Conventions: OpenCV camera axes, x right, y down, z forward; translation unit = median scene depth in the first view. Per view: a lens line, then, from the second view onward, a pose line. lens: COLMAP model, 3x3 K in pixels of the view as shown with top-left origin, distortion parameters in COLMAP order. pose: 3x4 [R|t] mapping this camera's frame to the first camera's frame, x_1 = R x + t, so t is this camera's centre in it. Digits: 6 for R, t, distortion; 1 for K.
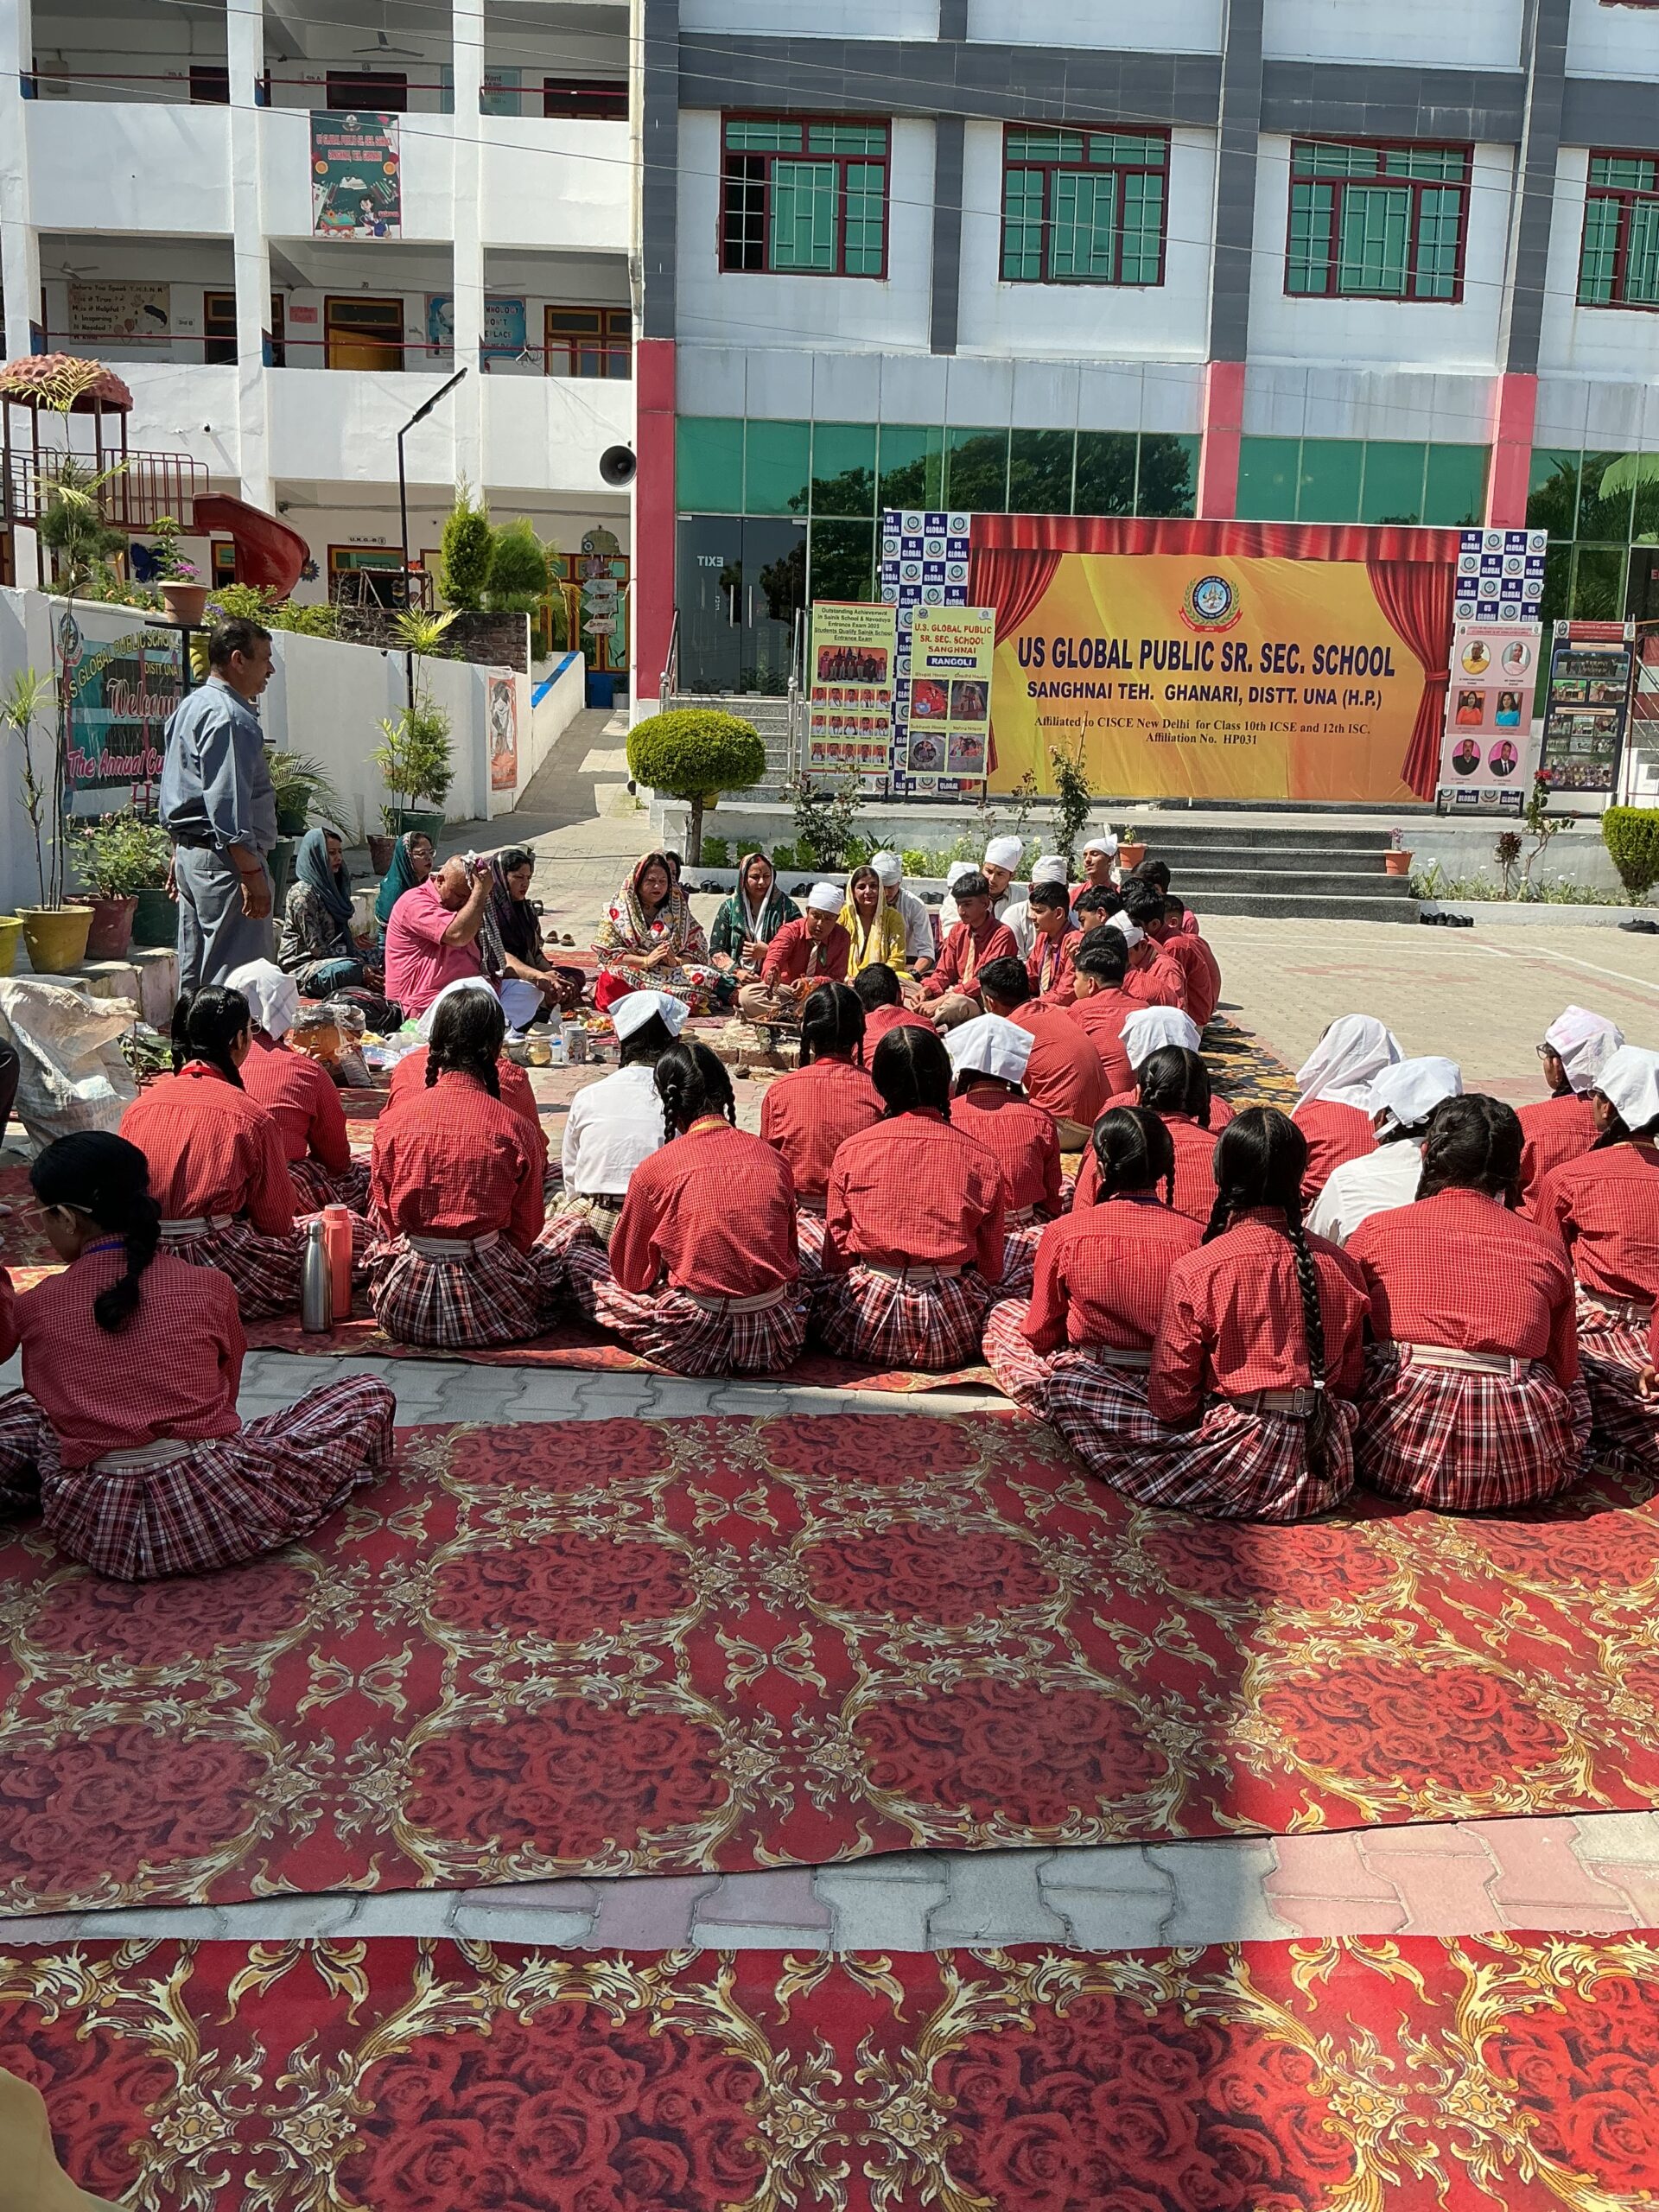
lens RADIAL K [[1815.0, 0, 829.5], [0, 1815.0, 1106.0], [0, 0, 1]] dist [0.151710, -0.351396]
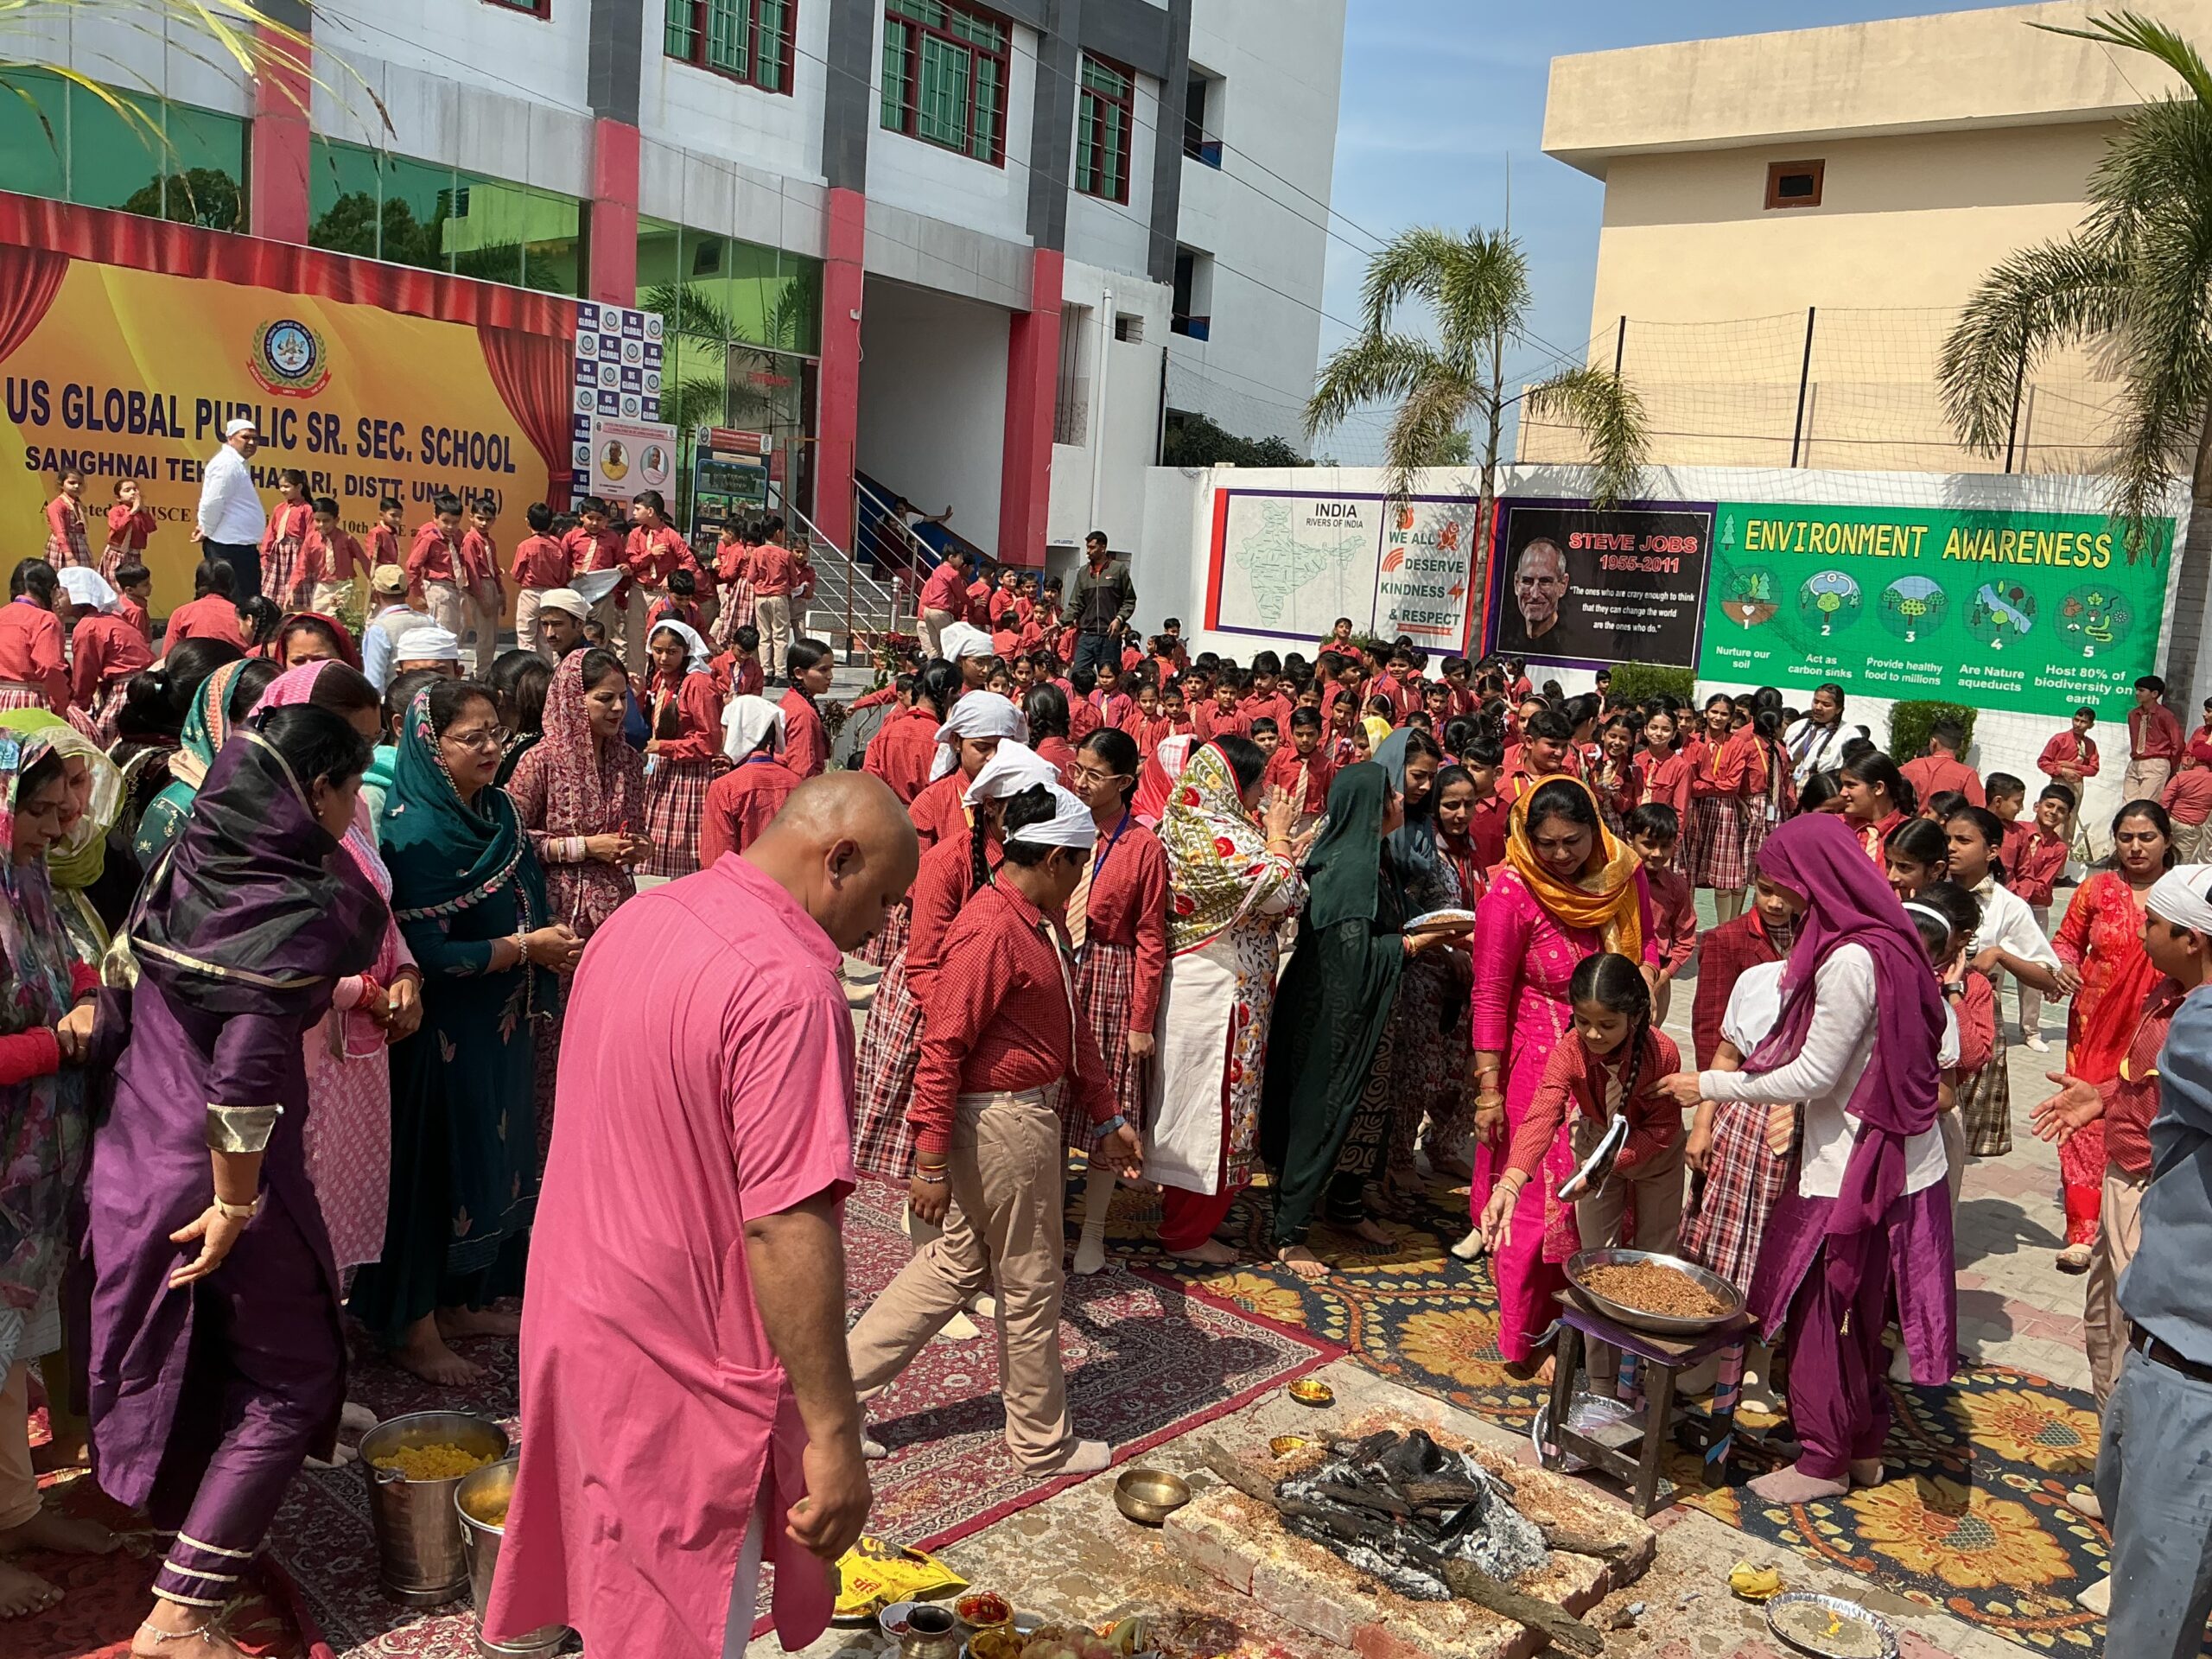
lens RADIAL K [[1828.7, 0, 1107.8], [0, 1828.7, 824.9], [0, 0, 1]] dist [0.129363, -0.281844]
pose [[0.639018, -0.087941, 0.764148, -0.158976], [0.087871, 0.995285, 0.041059, -0.092854], [-0.764156, 0.040909, 0.643733, 0.295753]]
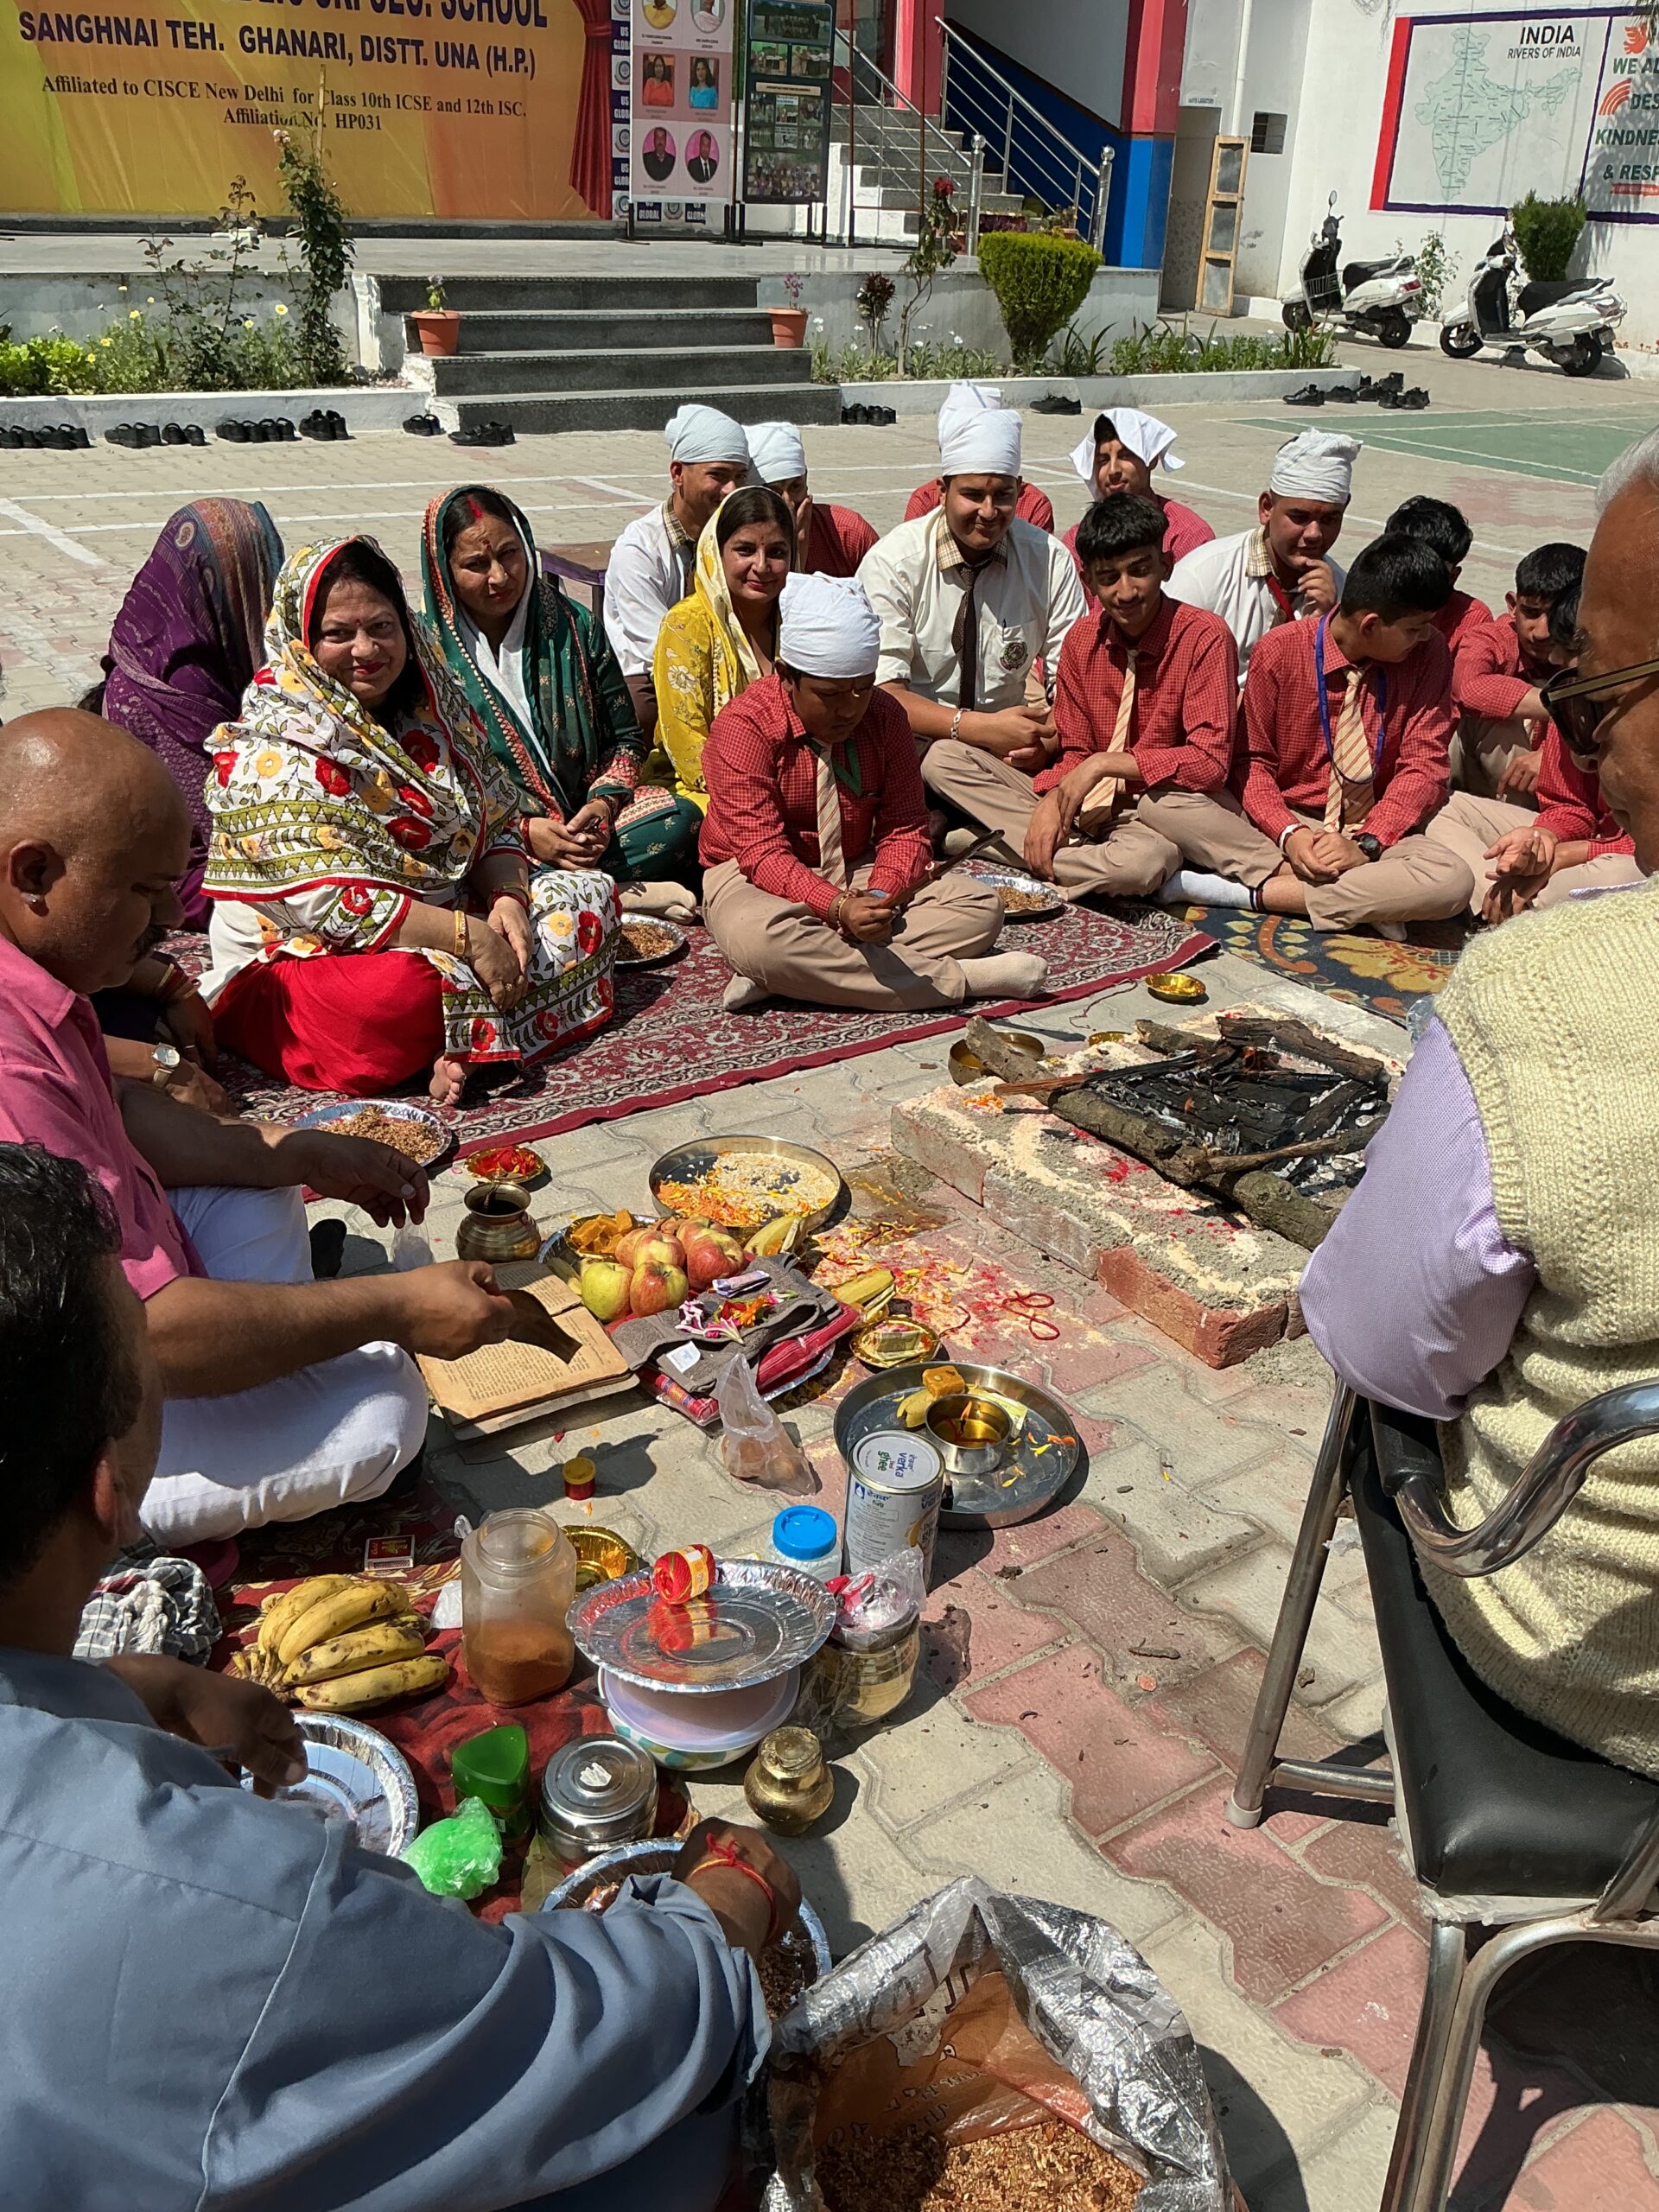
lens RADIAL K [[1852.5, 0, 833.5], [0, 1852.5, 1095.3], [0, 0, 1]] dist [0.013059, -0.036555]
pose [[0.797298, -0.270255, 0.539702, -0.099635], [0.105622, 0.942832, 0.316088, -0.061689], [-0.594272, -0.195011, 0.780263, 0.307484]]
